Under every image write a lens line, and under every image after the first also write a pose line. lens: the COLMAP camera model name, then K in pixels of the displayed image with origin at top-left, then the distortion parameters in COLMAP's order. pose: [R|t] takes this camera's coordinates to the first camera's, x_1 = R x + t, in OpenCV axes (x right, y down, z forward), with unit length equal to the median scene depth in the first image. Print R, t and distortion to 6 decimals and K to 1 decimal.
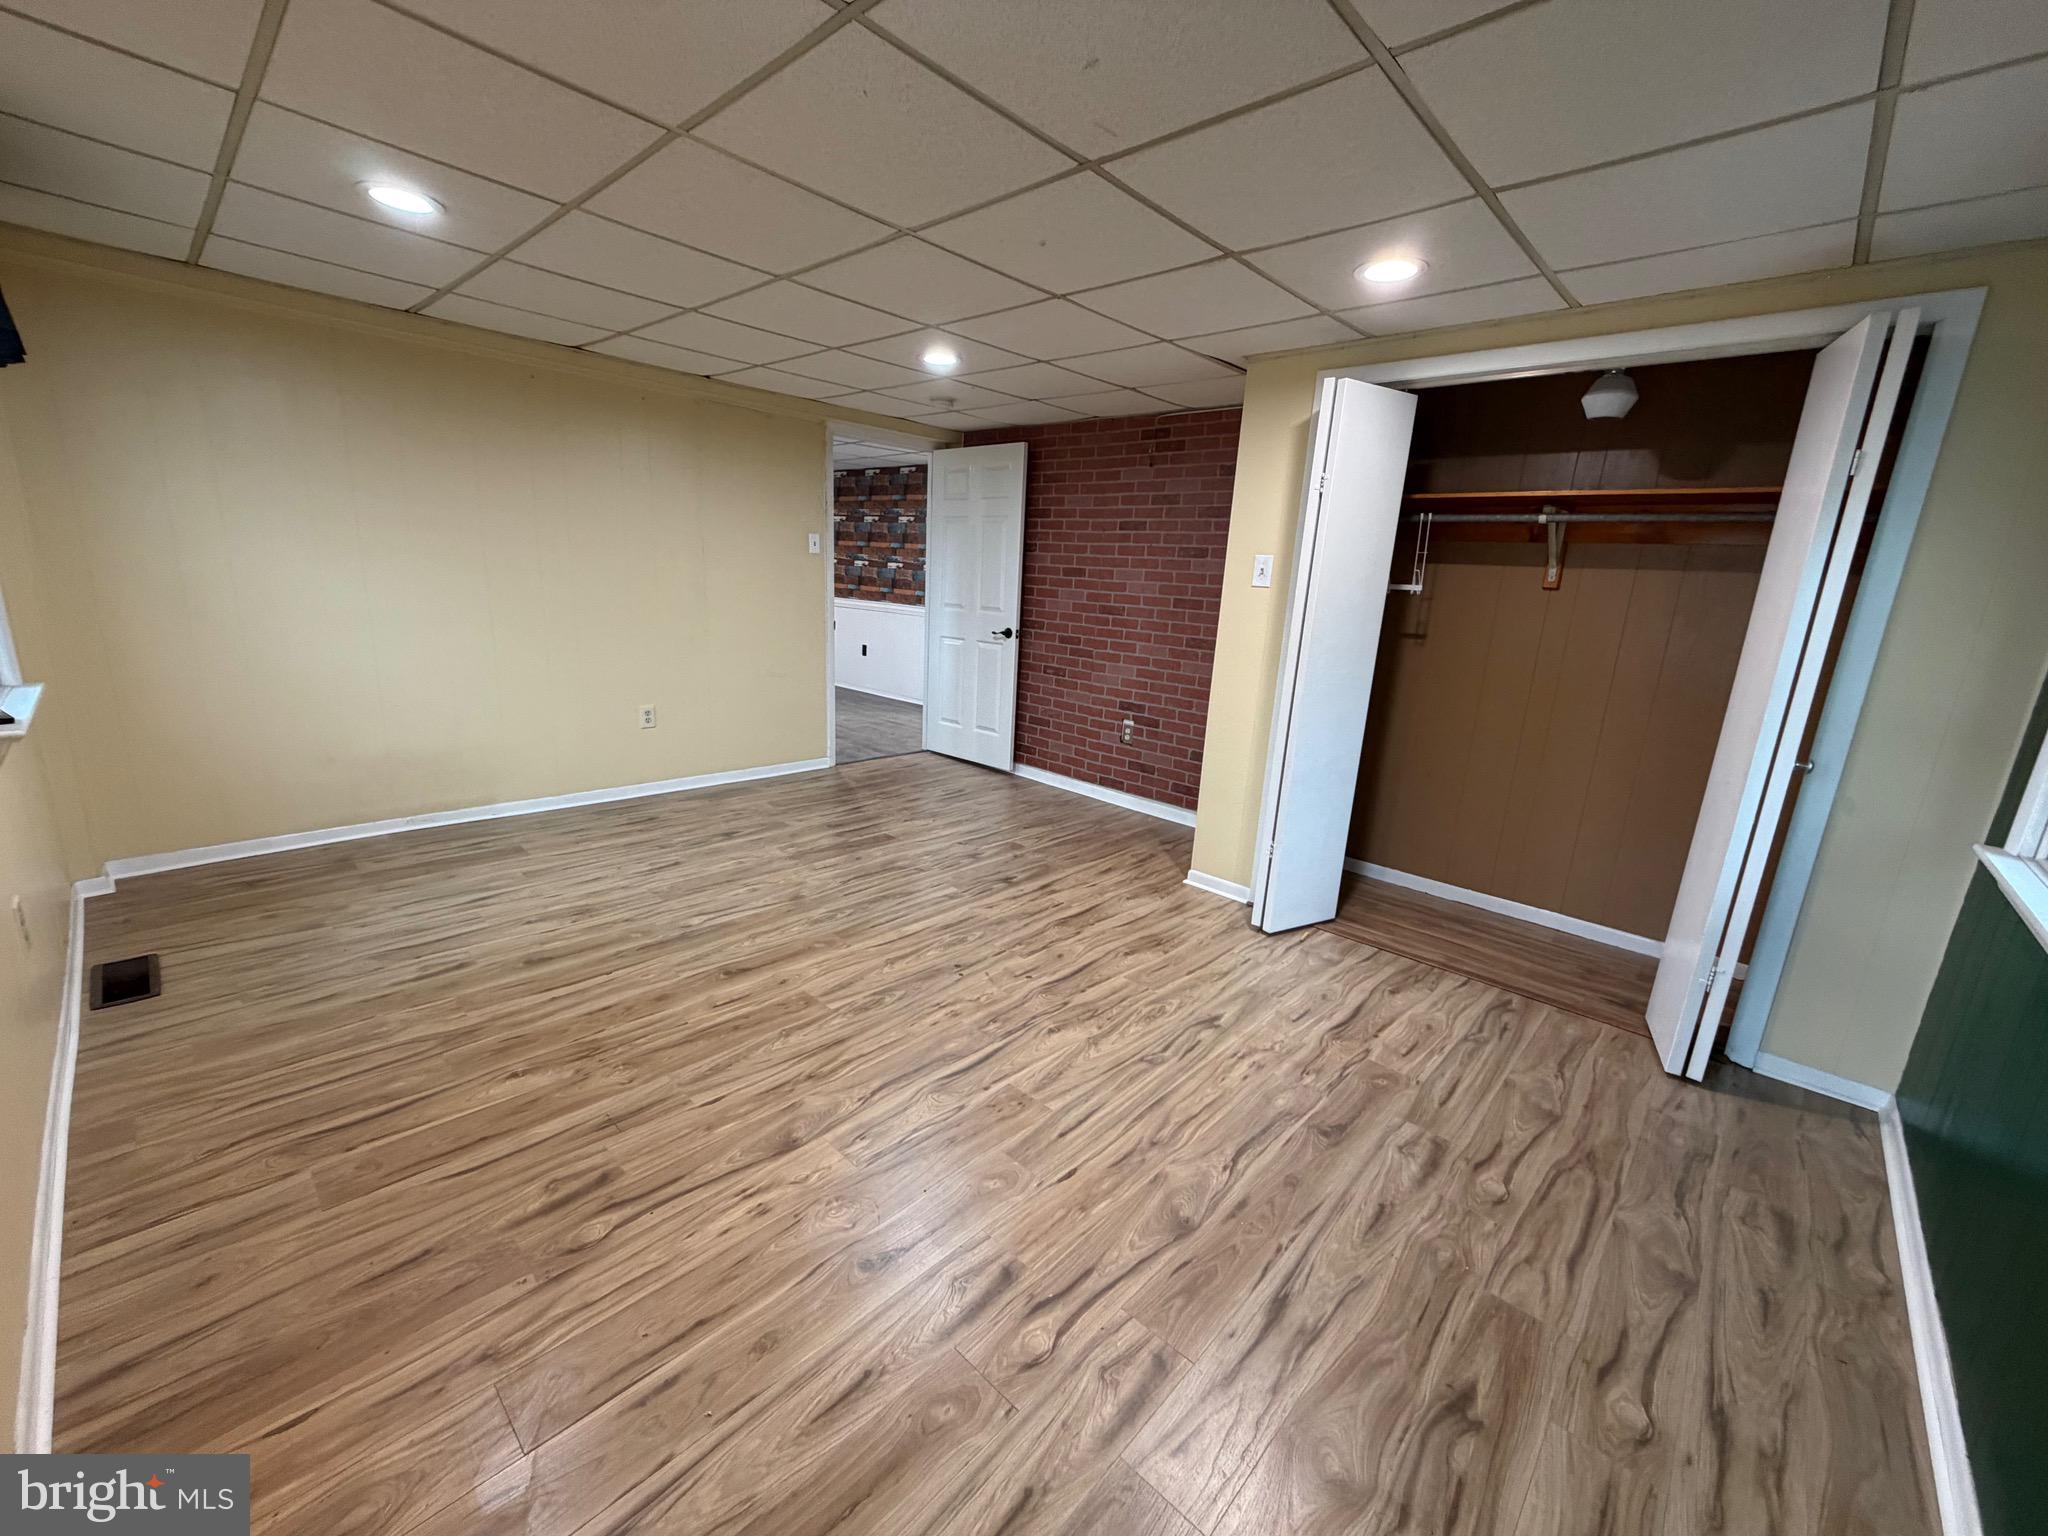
lens RADIAL K [[815.3, 0, 1019.6], [0, 815.3, 765.2], [0, 0, 1]] dist [-0.001089, 0.000135]
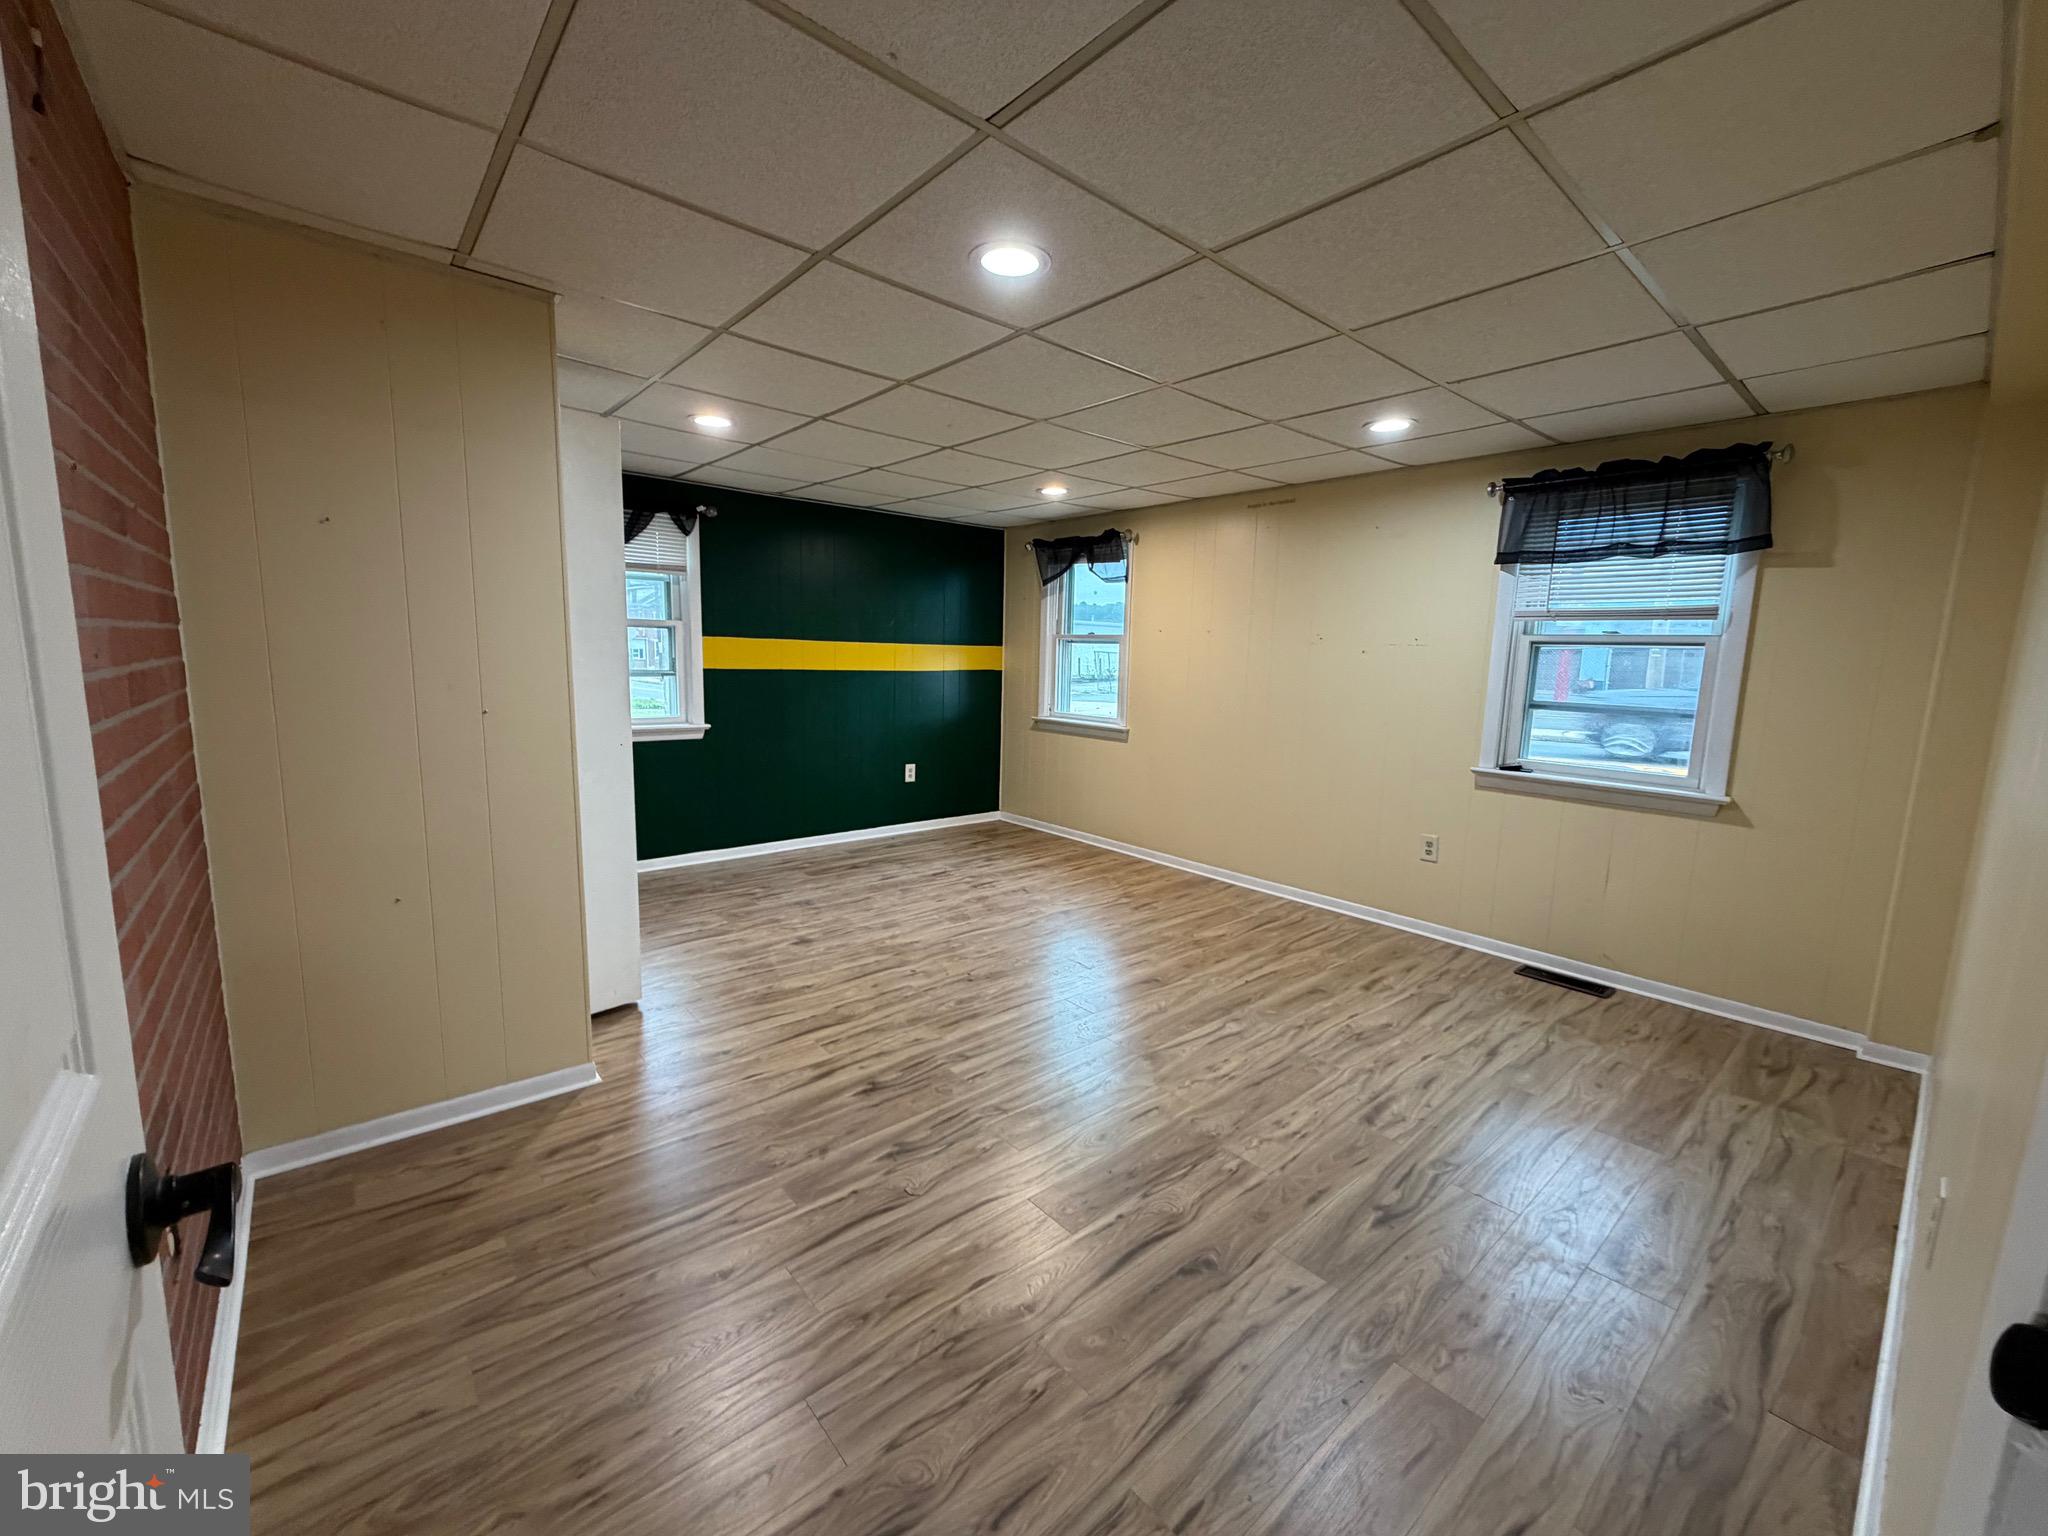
lens RADIAL K [[815.3, 0, 1019.6], [0, 815.3, 765.2], [0, 0, 1]] dist [-0.001089, 0.000135]
pose [[-0.990601, -0.097326, 0.096110, -0.219064], [-0.055519, 0.928257, 0.367774, -0.453455], [-0.125009, 0.358981, -0.924935, 1.891967]]
